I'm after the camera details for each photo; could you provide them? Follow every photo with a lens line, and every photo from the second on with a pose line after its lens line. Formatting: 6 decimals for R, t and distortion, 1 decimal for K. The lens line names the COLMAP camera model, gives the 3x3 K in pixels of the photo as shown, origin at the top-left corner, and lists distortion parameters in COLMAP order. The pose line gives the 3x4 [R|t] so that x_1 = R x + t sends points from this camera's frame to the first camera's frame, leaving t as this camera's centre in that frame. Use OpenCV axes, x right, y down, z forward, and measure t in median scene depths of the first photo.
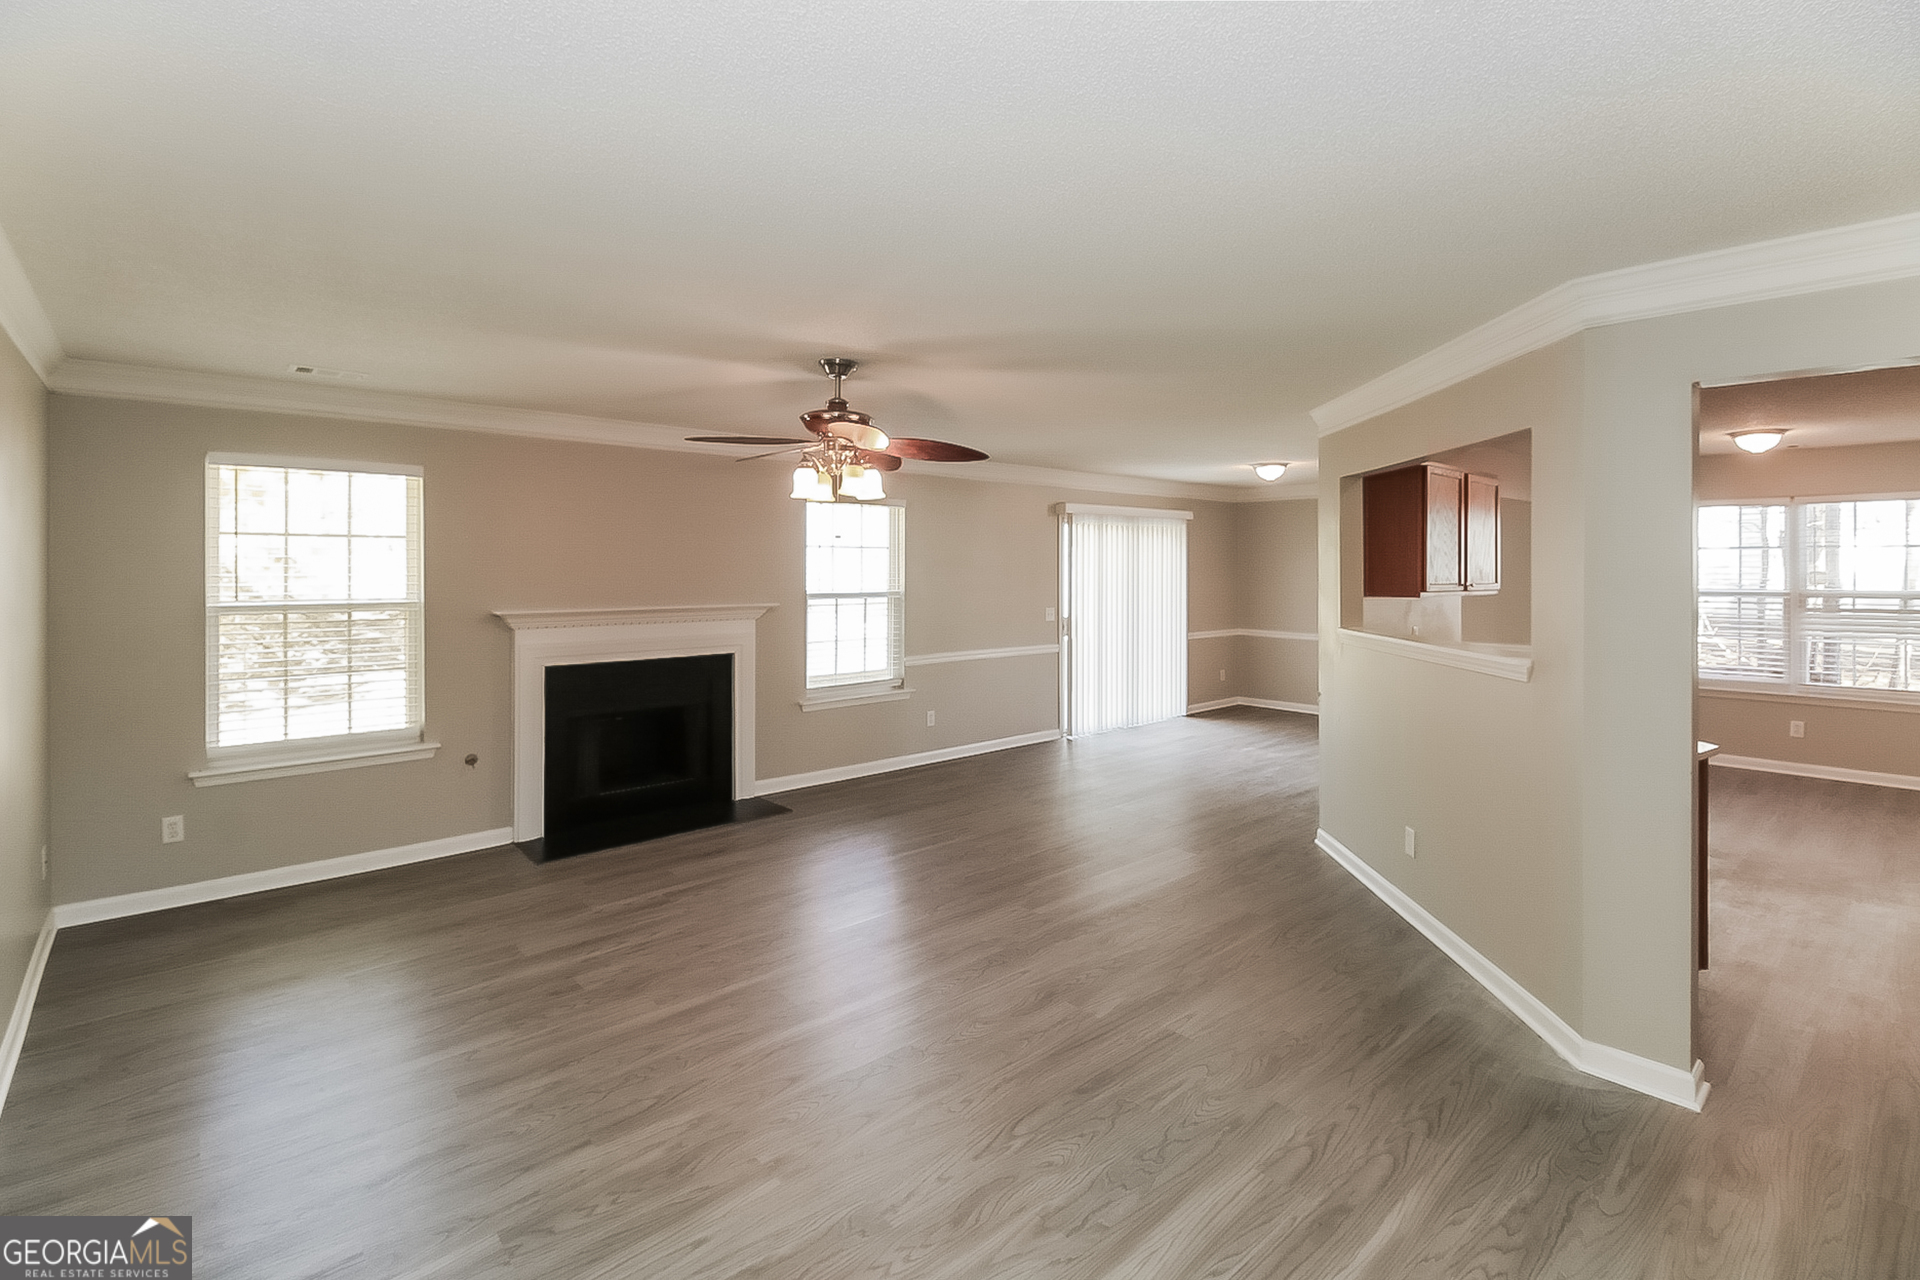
lens RADIAL K [[896.4, 0, 958.8], [0, 896.4, 565.5], [0, 0, 1]] dist [0.000052, -0.000110]
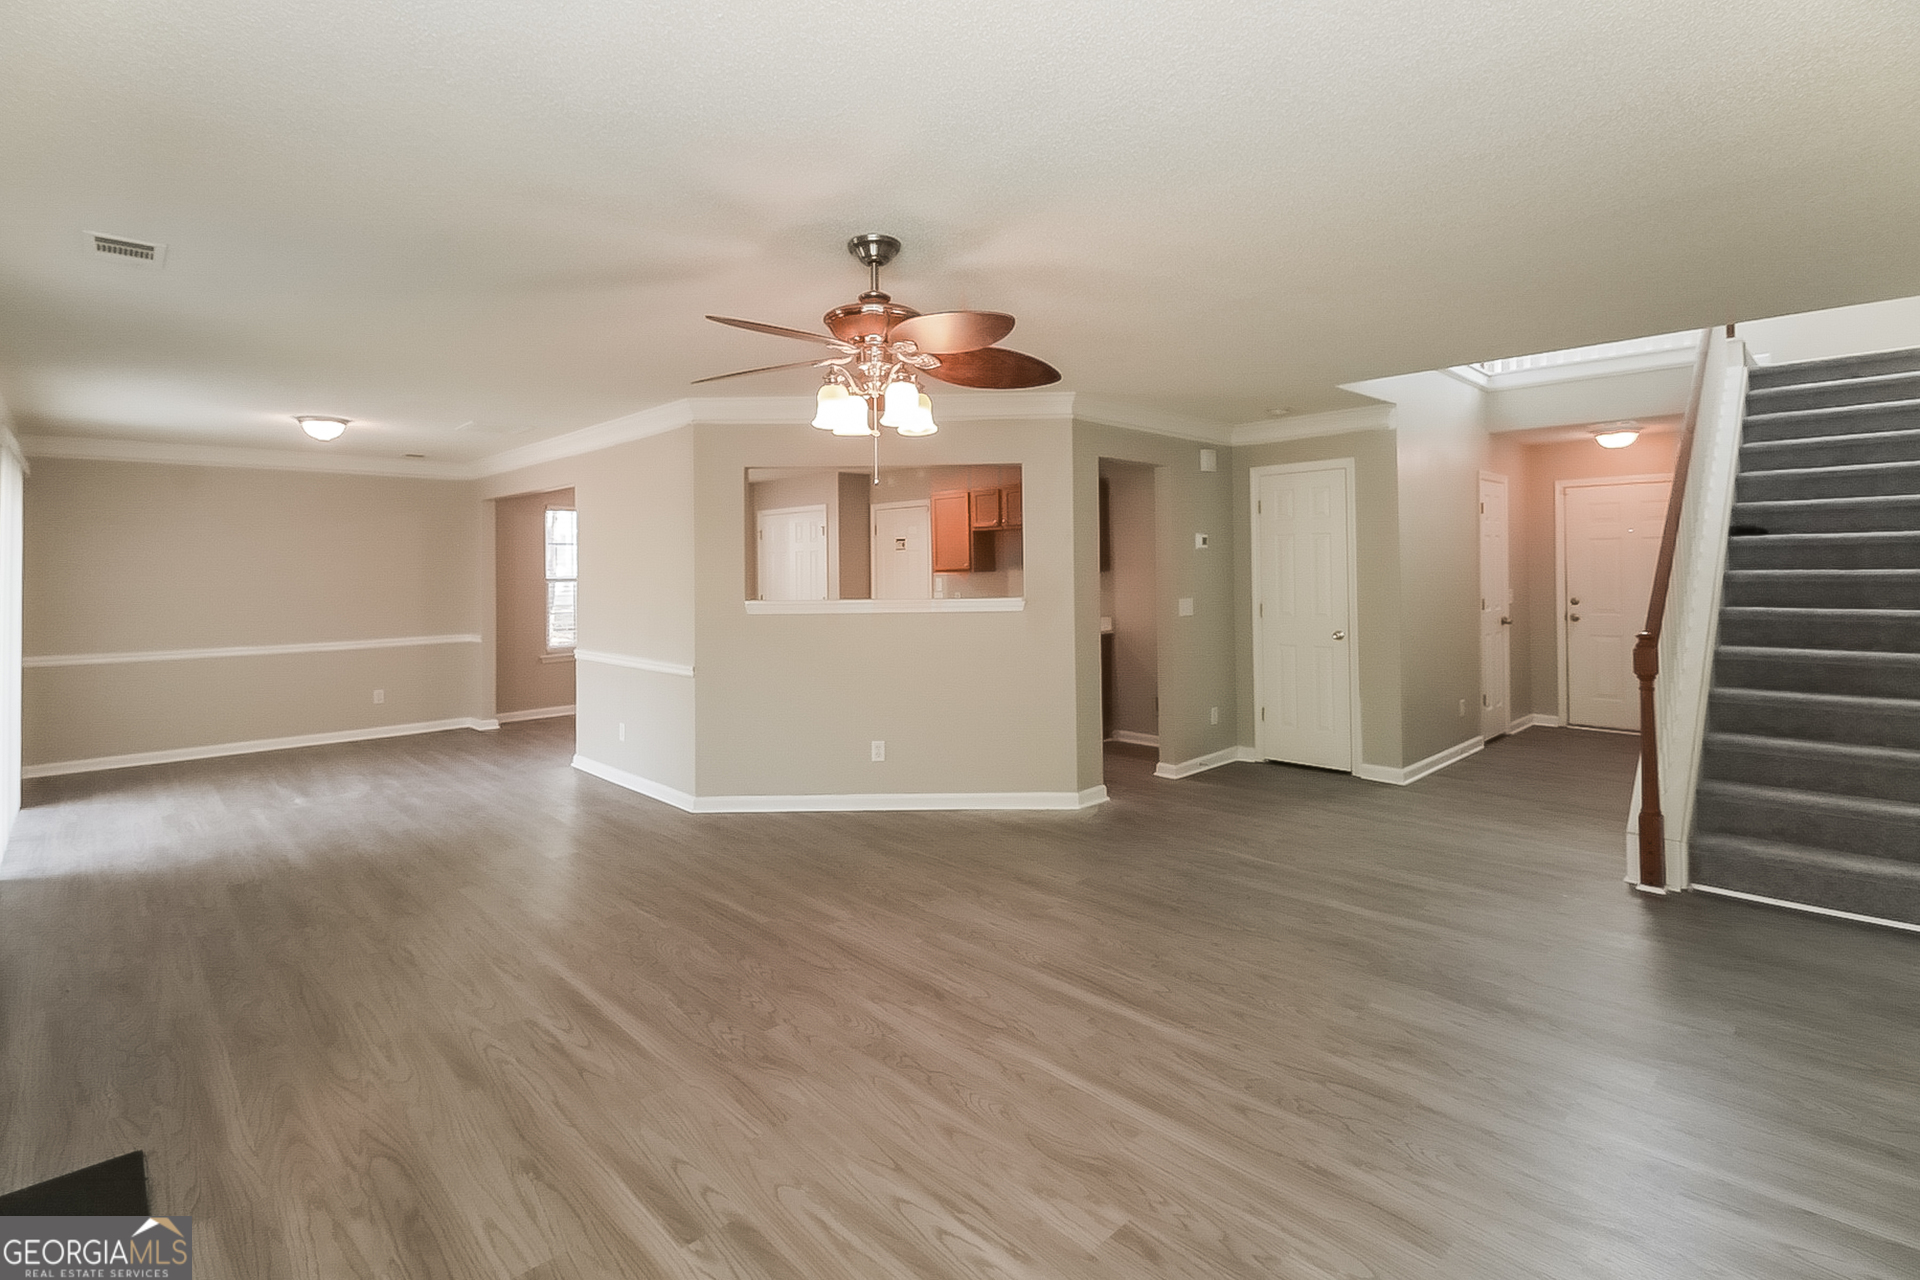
lens RADIAL K [[896.4, 0, 958.8], [0, 896.4, 565.5], [0, 0, 1]] dist [0.000052, -0.000110]
pose [[-0.043557, 0.001272, 0.999050, -0.528823], [0.011229, 0.999937, -0.000783, 0.022518], [-0.998988, 0.011184, -0.043568, 0.597761]]
